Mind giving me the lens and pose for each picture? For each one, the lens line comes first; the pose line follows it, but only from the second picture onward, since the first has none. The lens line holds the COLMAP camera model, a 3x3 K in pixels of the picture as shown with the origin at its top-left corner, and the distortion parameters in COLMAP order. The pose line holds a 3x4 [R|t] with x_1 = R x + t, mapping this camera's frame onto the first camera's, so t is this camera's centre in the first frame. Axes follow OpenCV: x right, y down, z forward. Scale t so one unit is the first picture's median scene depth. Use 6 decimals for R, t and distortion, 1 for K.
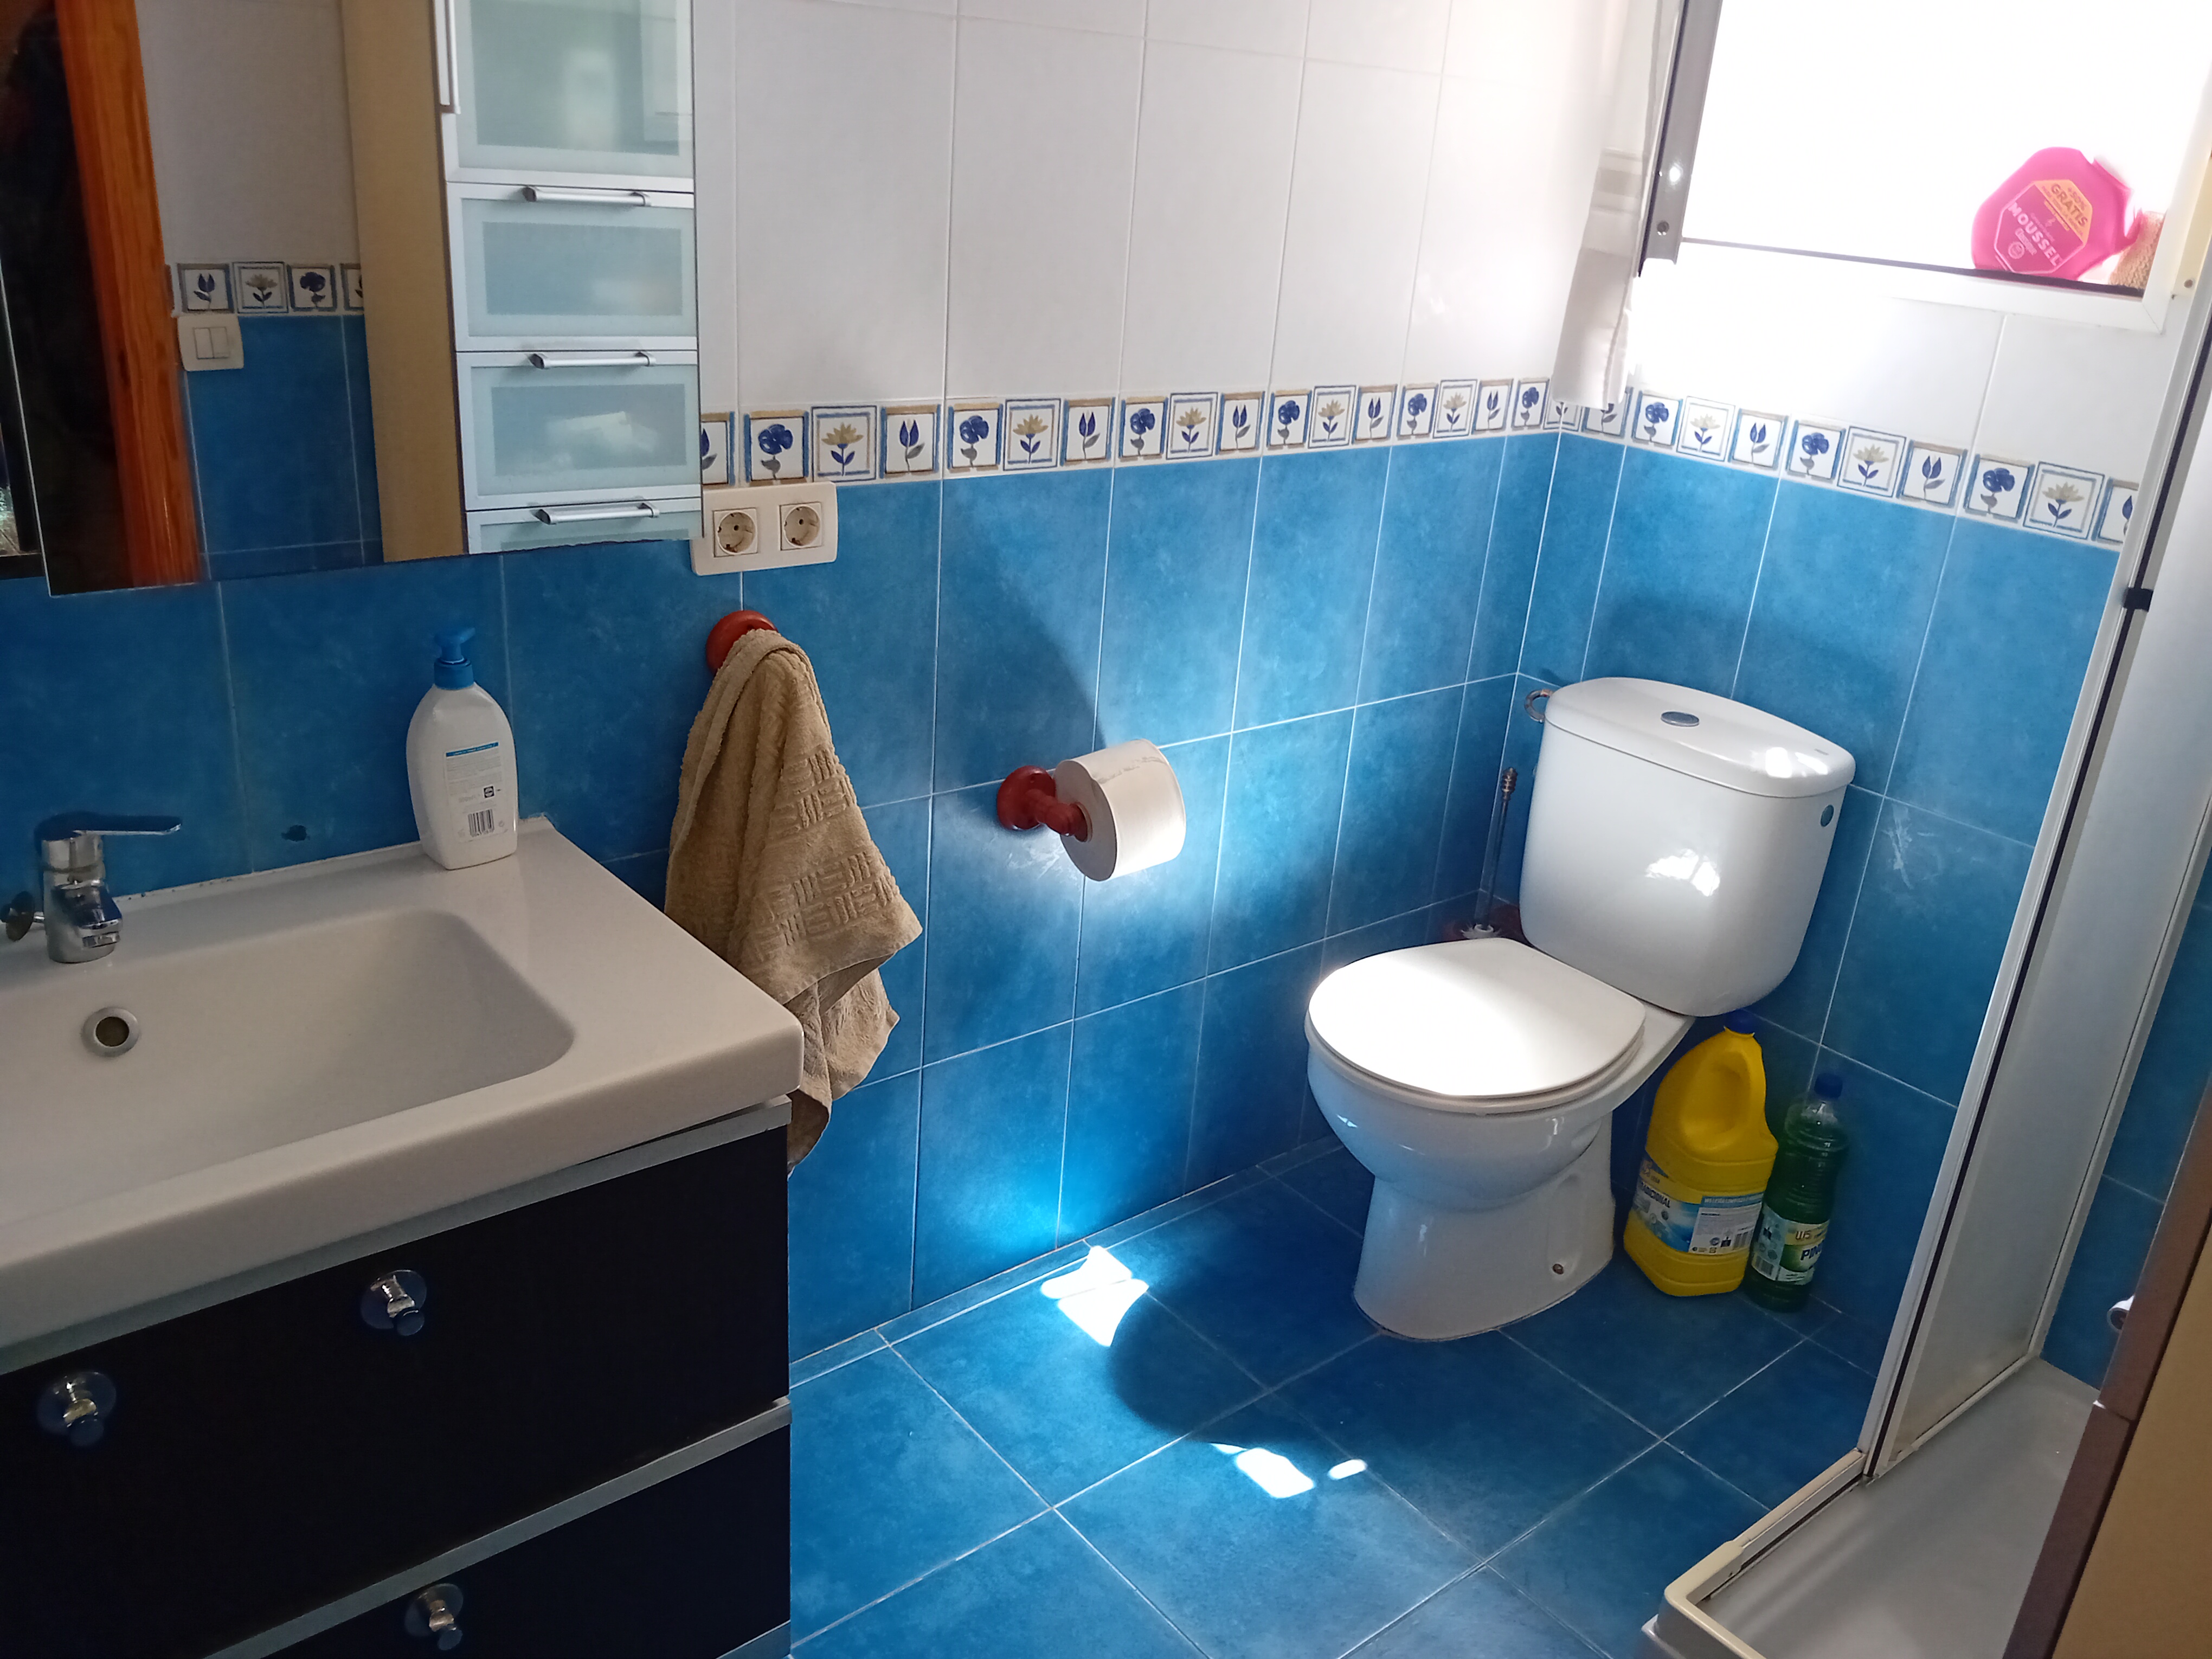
lens RADIAL K [[1738.7, 0, 1106.2], [0, 1738.7, 829.1], [0, 0, 1]] dist [0.009094, -0.024755]
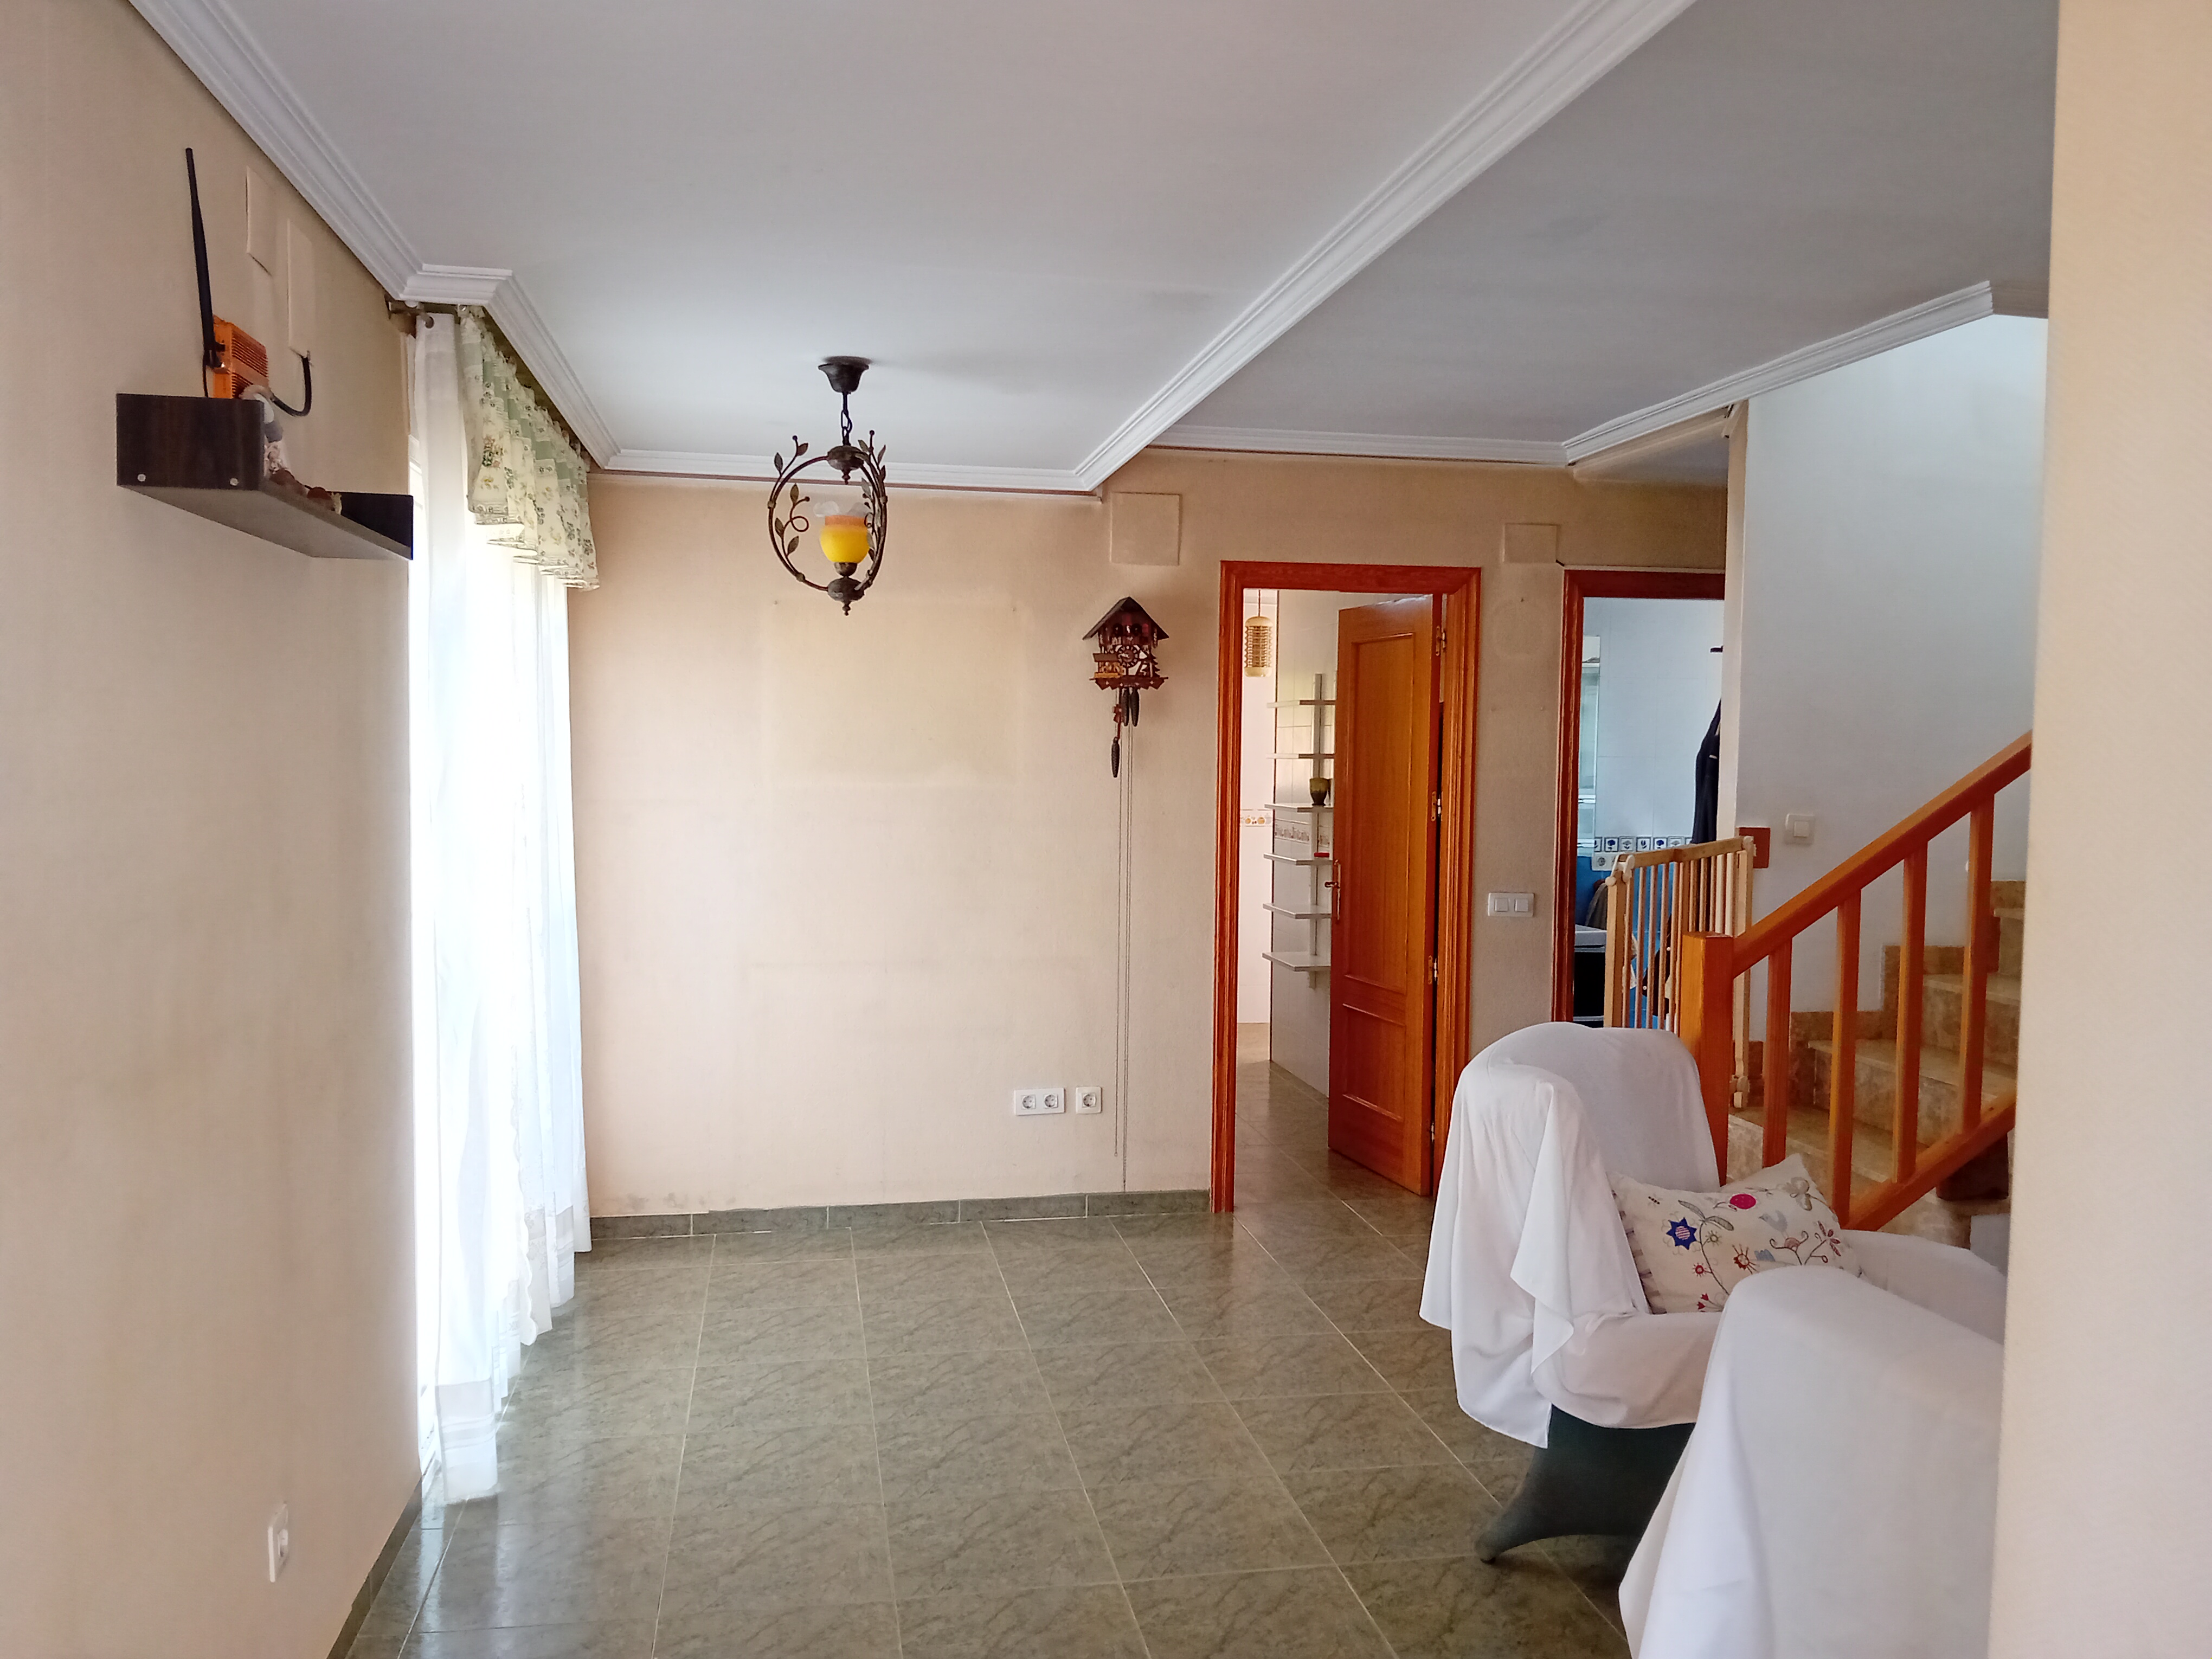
lens RADIAL K [[1738.7, 0, 1106.0], [0, 1738.7, 832.5], [0, 0, 1]] dist [0.009094, -0.024755]
pose [[0.874829, -0.045058, -0.482331, 0.865612], [-0.126520, 0.939856, -0.317274, 1.387478], [0.467618, 0.338585, 0.816513, -3.413615]]
